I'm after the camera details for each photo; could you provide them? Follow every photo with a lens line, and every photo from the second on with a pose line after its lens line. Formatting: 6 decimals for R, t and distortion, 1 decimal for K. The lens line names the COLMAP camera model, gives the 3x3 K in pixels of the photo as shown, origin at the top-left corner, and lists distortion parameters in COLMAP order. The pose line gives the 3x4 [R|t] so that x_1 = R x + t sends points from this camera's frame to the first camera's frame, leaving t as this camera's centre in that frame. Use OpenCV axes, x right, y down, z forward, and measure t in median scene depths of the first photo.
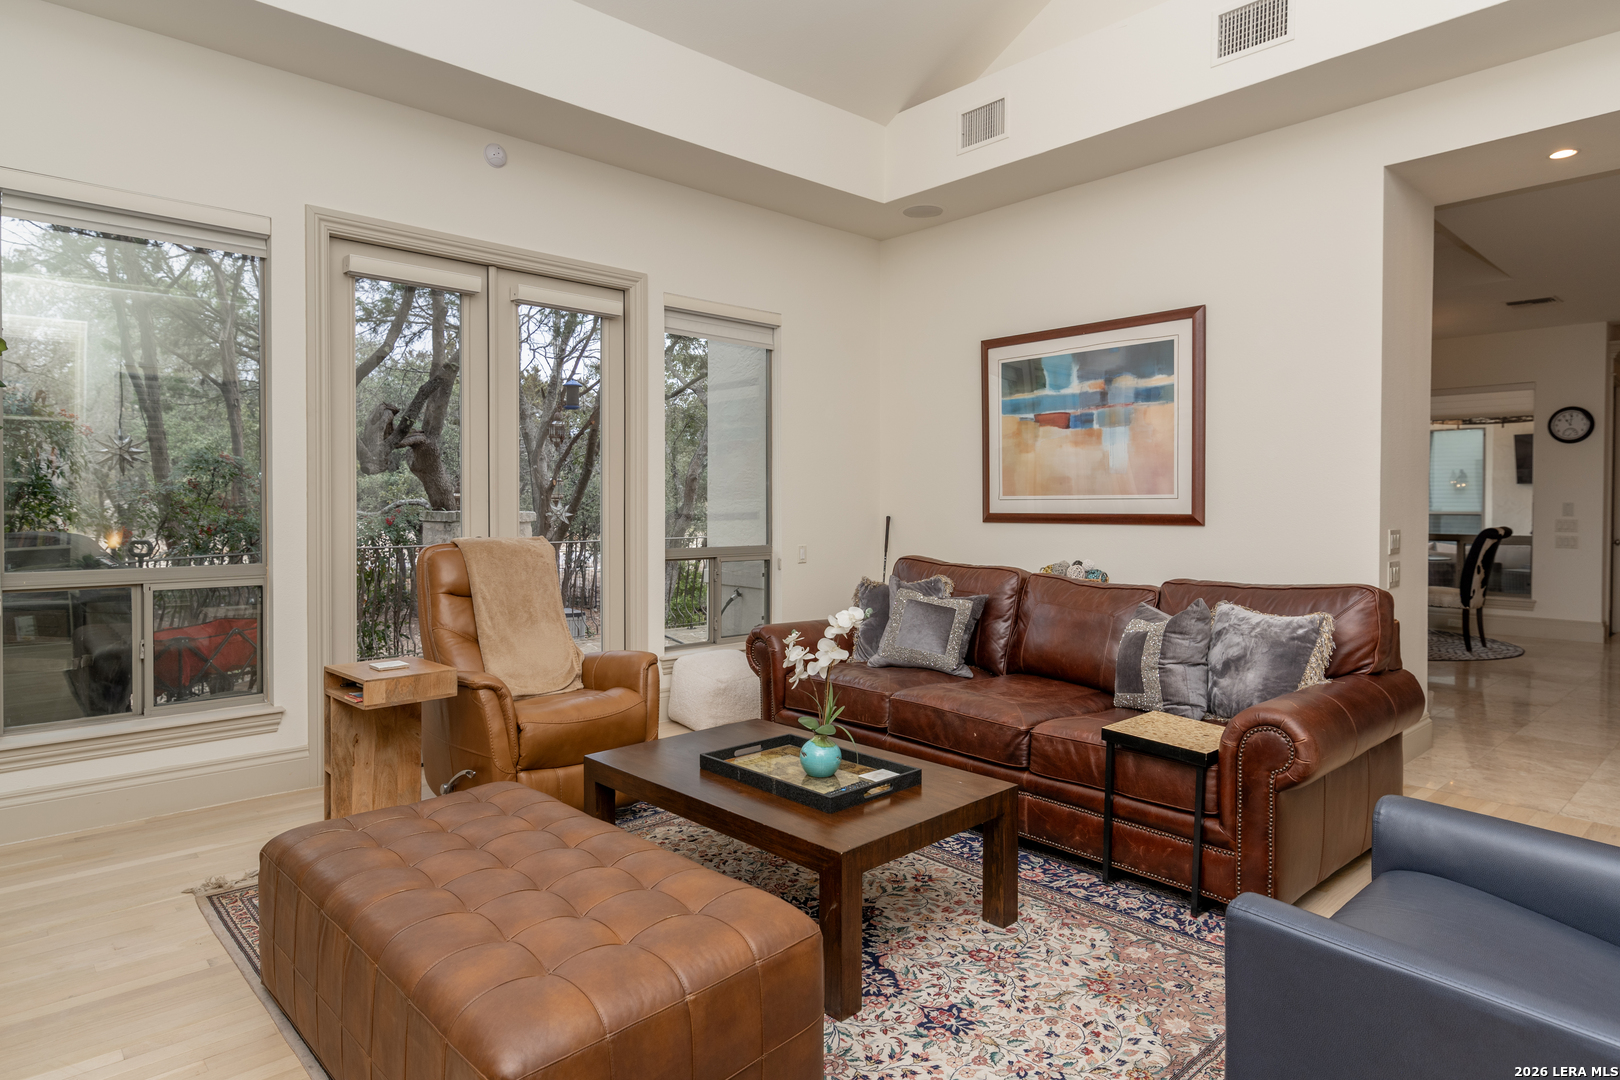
lens RADIAL K [[929.6, 0, 810.3], [0, 929.6, 532.4], [0, 0, 1]] dist [0.000734, 0.000149]
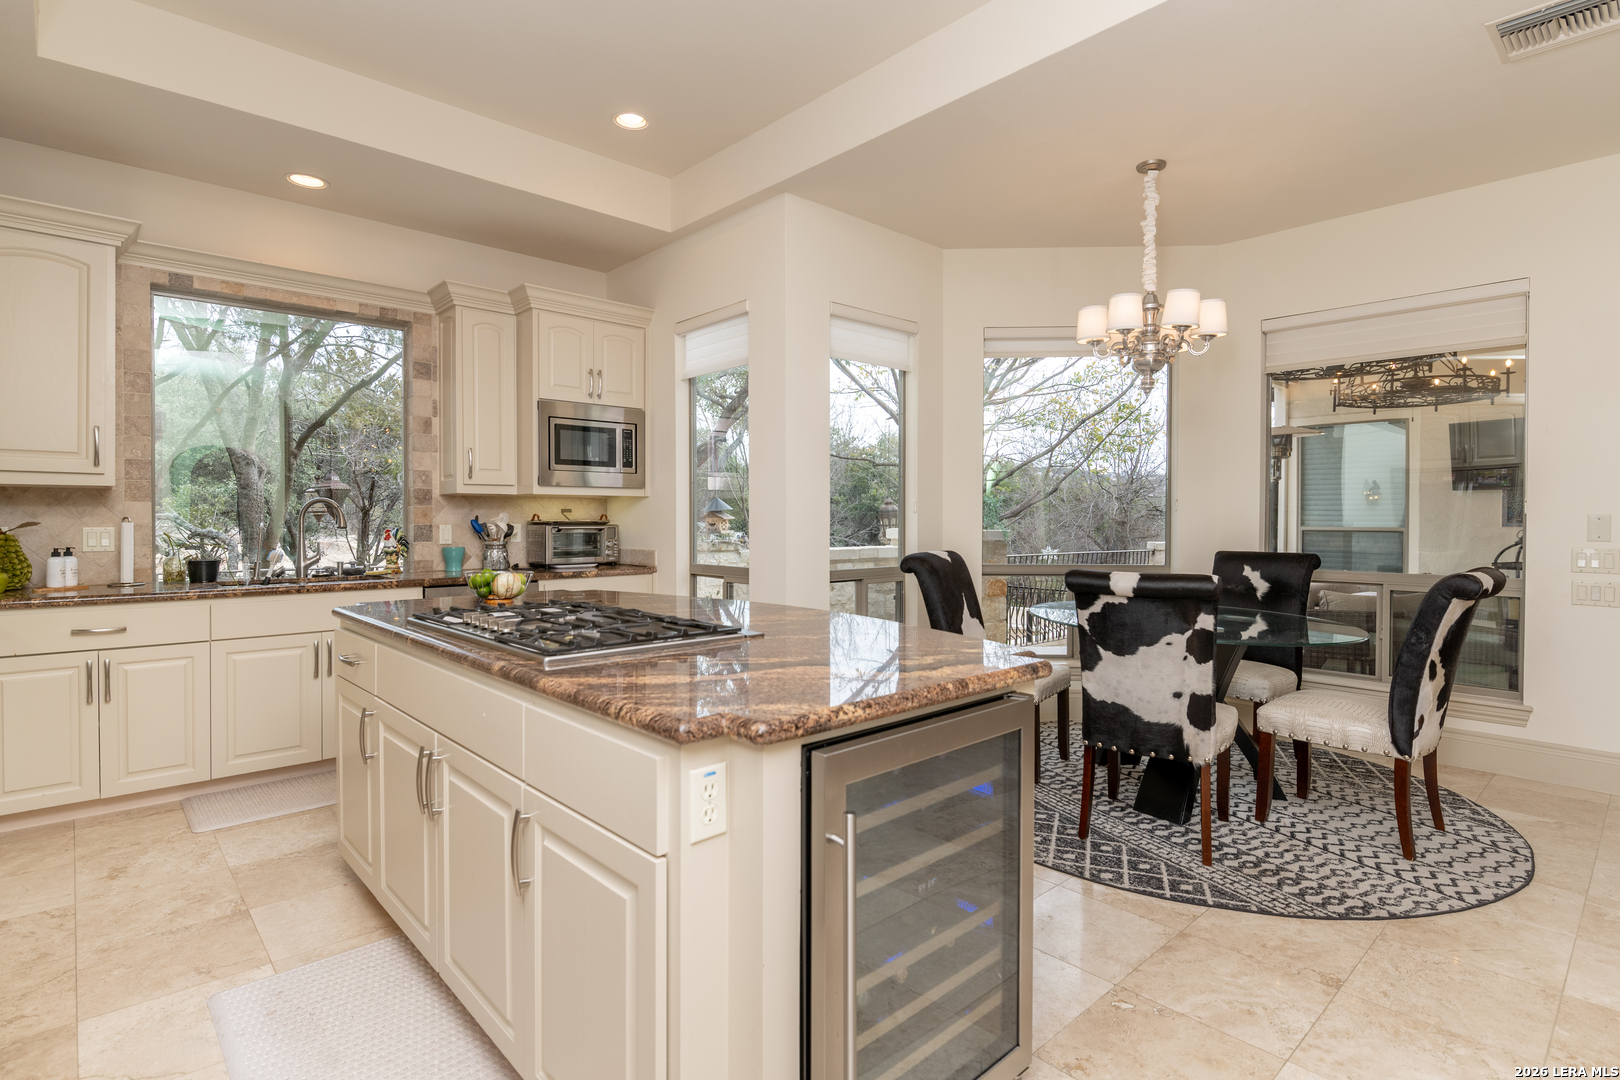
lens RADIAL K [[798.8, 0, 809.6], [0, 798.8, 532.3], [0, 0, 1]] dist [-0.002039, -0.000155]
pose [[0.999981, 0.005412, -0.002980, 0.409979], [-0.005431, 0.999965, -0.006396, -0.019341], [0.002945, 0.006413, 0.999975, 0.598736]]
